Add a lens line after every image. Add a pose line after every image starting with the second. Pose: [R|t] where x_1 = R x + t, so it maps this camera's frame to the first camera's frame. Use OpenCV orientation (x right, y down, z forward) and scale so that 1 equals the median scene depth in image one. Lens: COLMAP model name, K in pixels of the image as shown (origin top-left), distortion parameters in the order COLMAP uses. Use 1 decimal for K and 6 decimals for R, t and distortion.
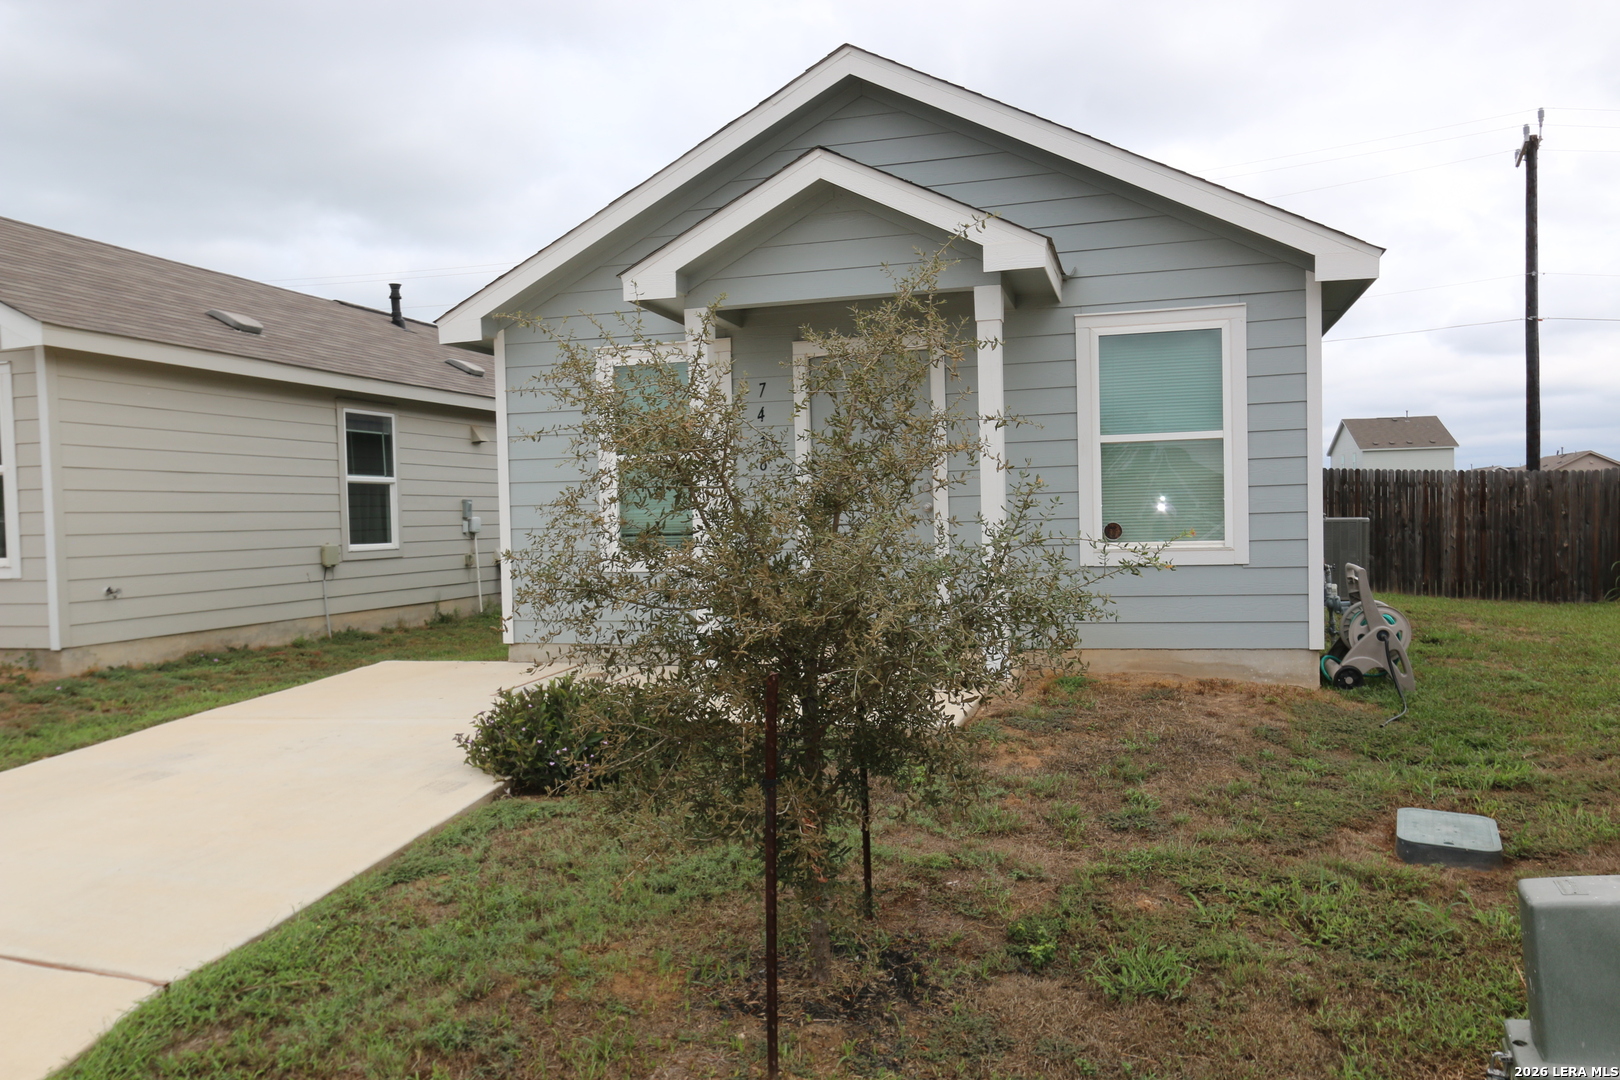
lens RADIAL K [[1251.9, 0, 807.6], [0, 1251.9, 543.2], [0, 0, 1]] dist [-0.030101, 0.003970]
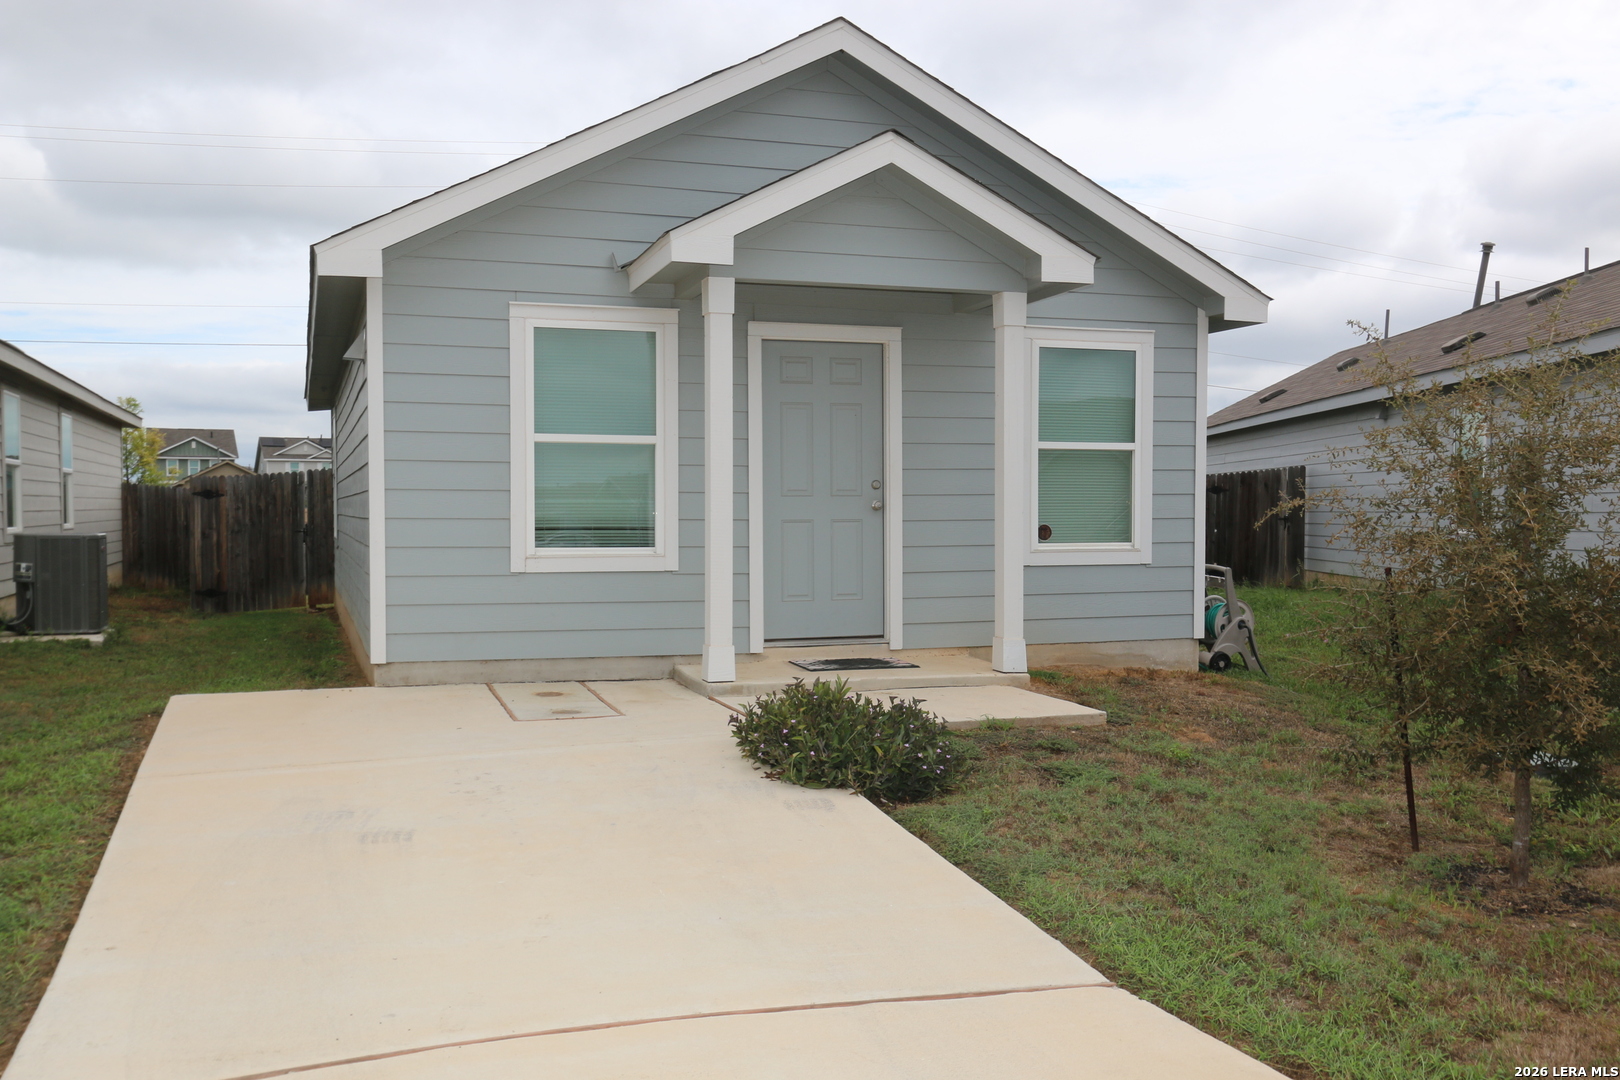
lens RADIAL K [[1460.5, 0, 810.0], [0, 1460.5, 540.3], [0, 0, 1]] dist [0.023398, 0.003617]
pose [[0.816344, 0.013997, 0.577397, -0.652914], [-0.006248, 0.999862, -0.015404, 0.017788], [-0.577533, 0.008968, 0.816318, 0.105280]]
